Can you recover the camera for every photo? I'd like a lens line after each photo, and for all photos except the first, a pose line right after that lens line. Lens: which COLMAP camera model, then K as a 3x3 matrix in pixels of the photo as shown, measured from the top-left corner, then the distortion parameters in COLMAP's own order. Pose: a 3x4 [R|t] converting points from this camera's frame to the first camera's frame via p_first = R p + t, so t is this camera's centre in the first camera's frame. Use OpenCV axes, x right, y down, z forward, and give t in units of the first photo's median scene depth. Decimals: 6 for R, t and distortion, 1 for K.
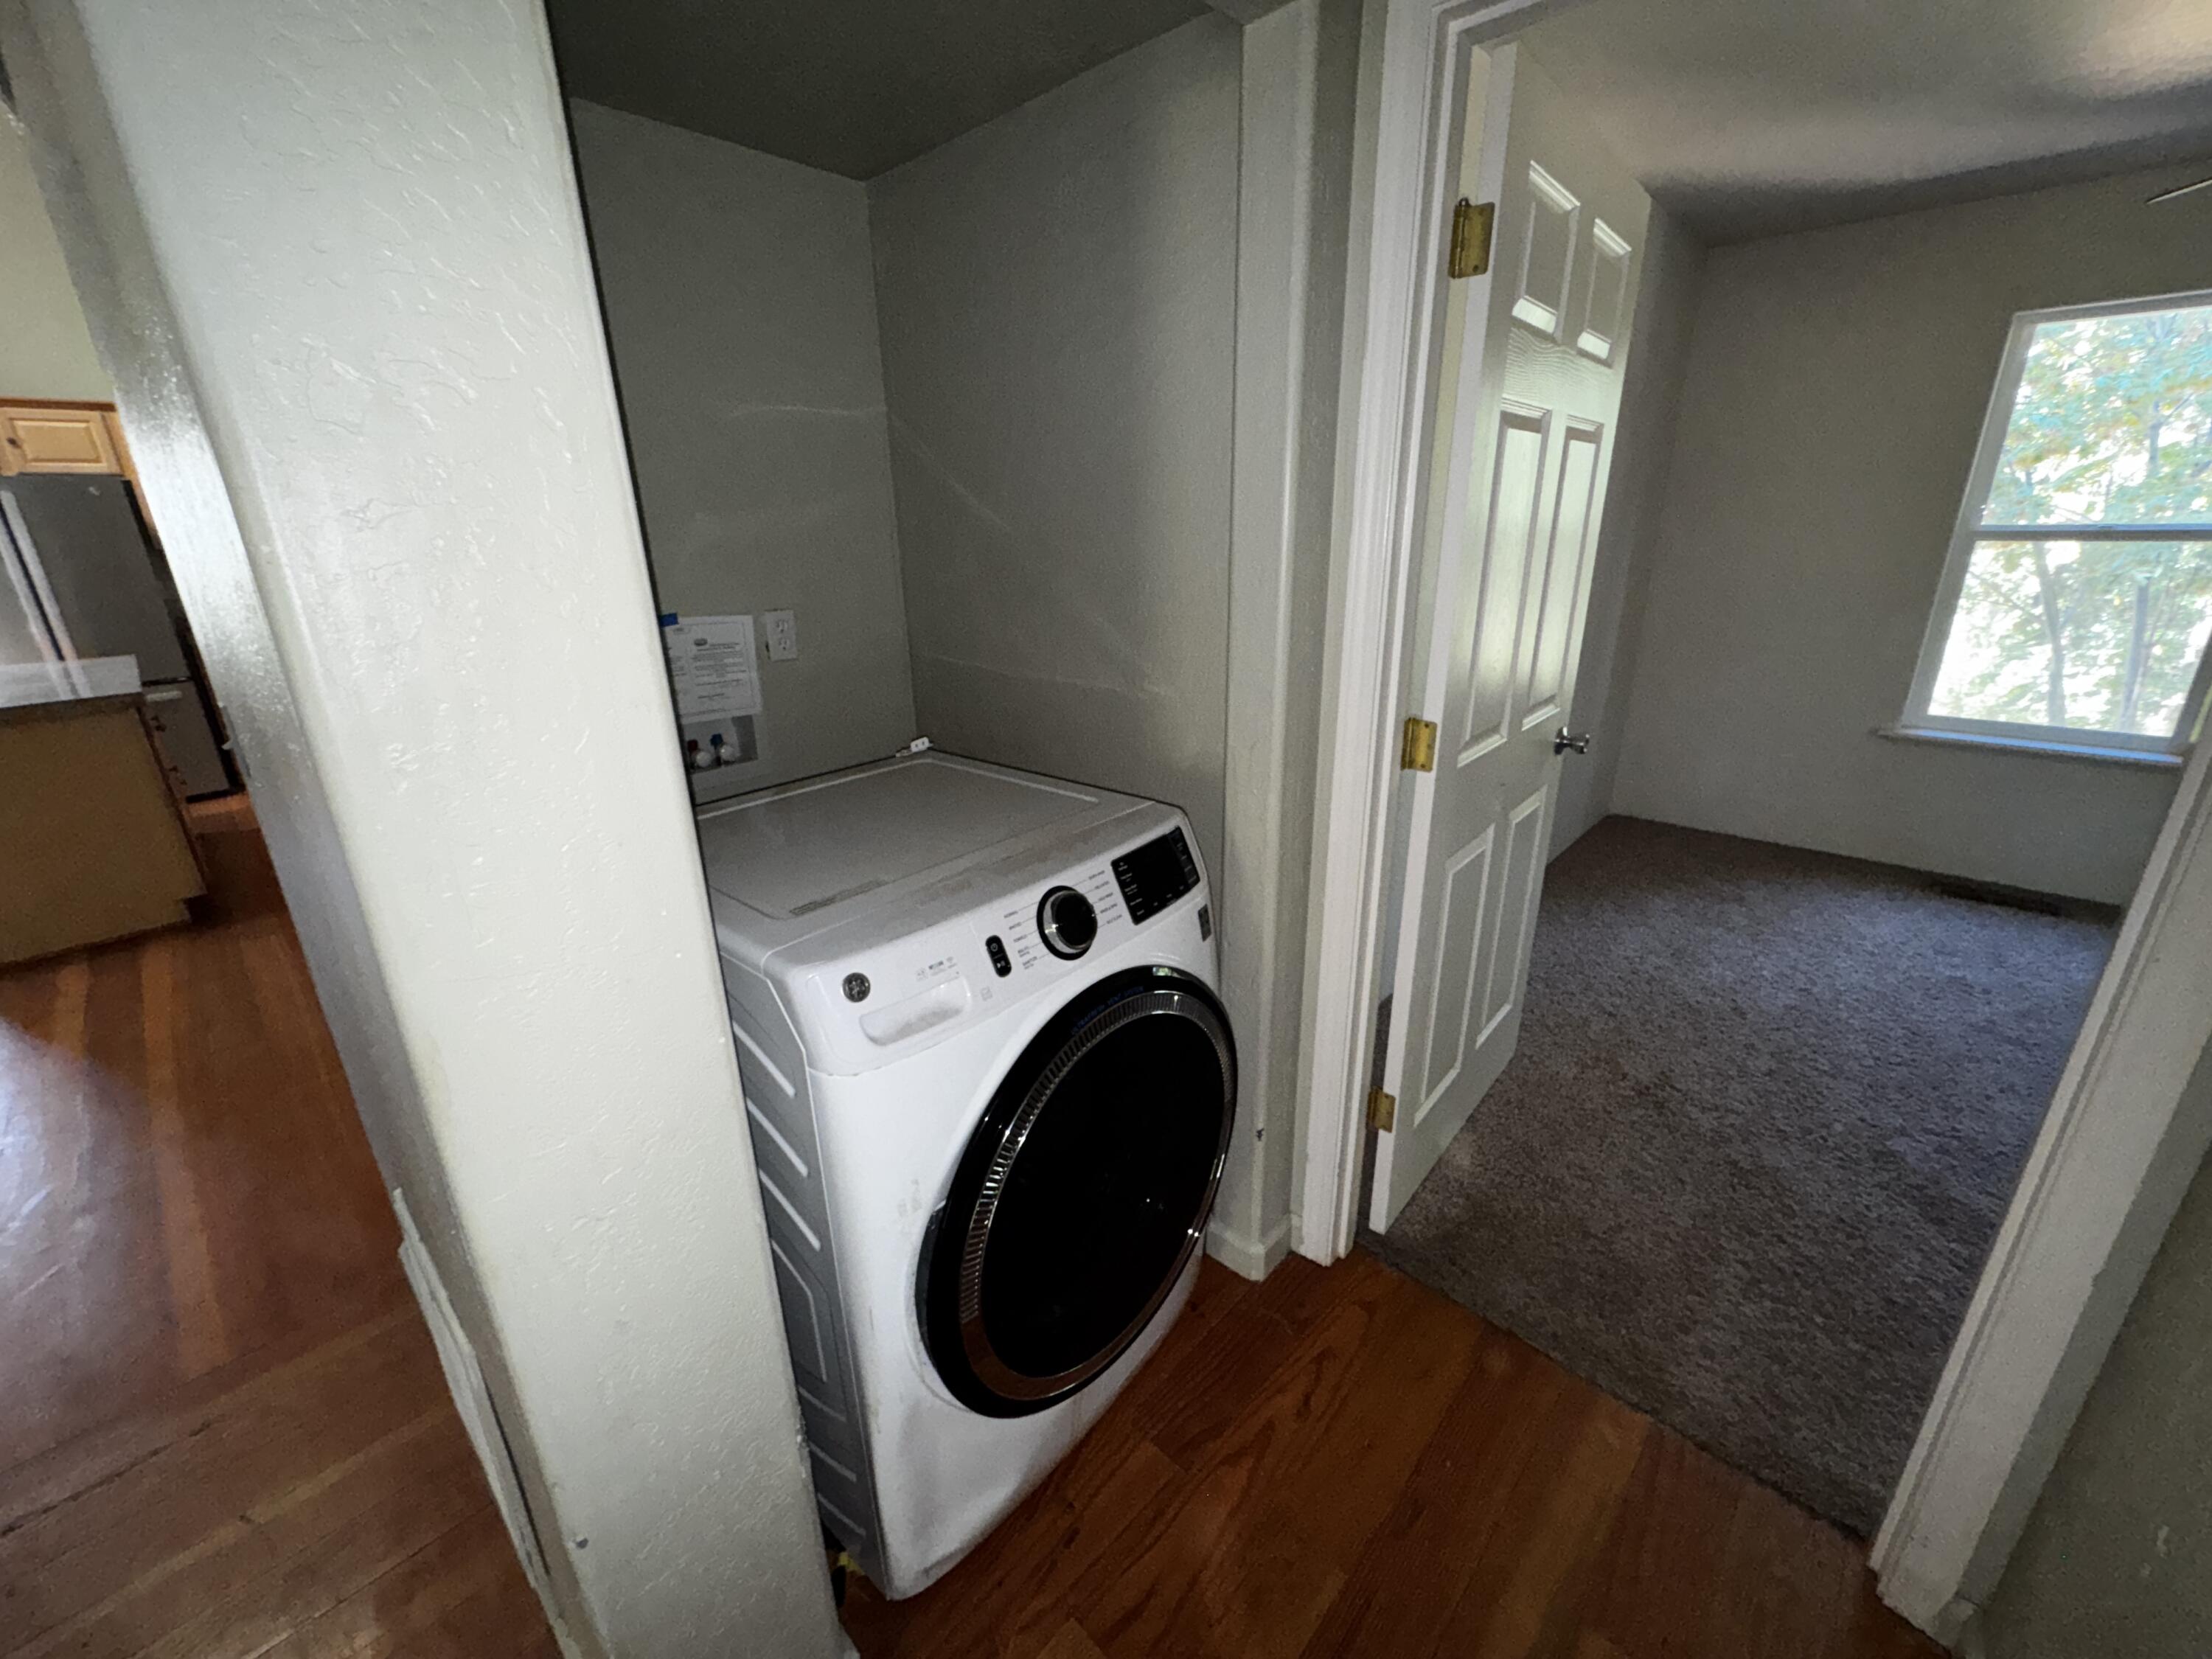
lens RADIAL K [[888.8, 0, 1104.3], [0, 888.8, 828.7], [0, 0, 1]] dist [-0.004645, 0.000411]
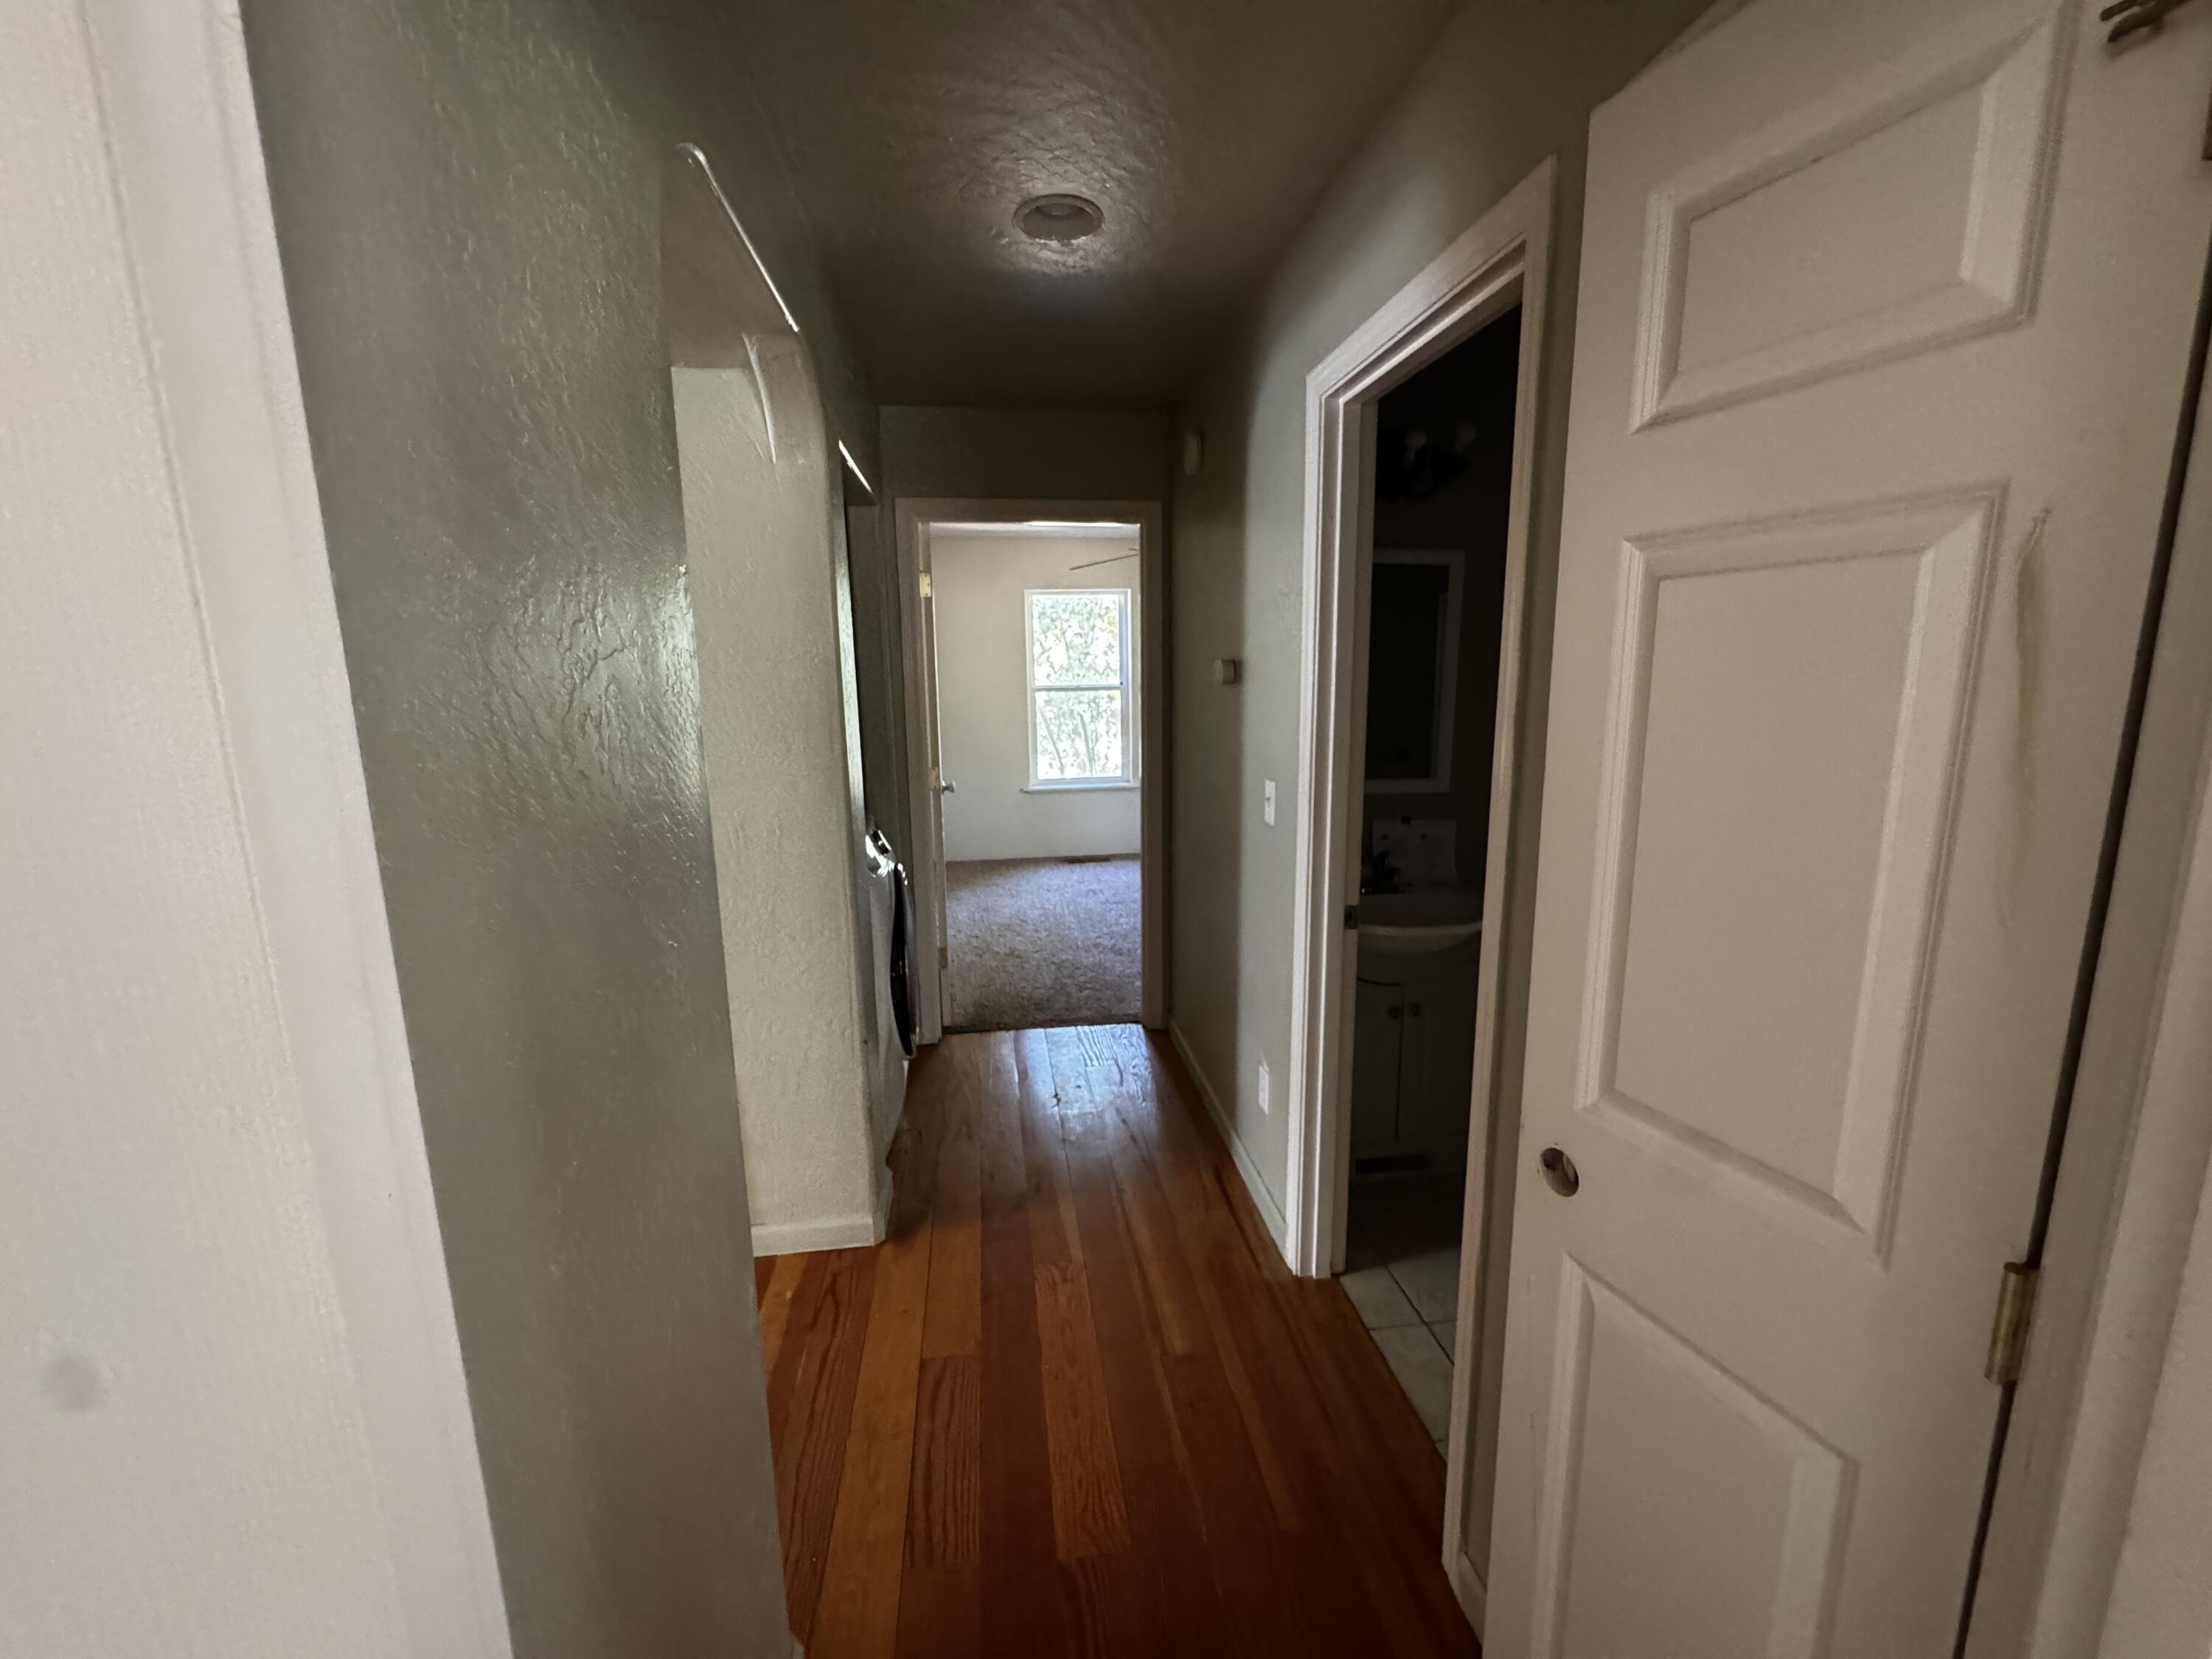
lens RADIAL K [[888.8, 0, 1107.3], [0, 888.8, 829.2], [0, 0, 1]] dist [-0.004645, 0.000411]
pose [[0.629999, -0.127765, 0.766014, -0.727450], [0.260280, 0.964063, -0.053267, 0.178930], [-0.731680, 0.232936, 0.640613, -0.500168]]
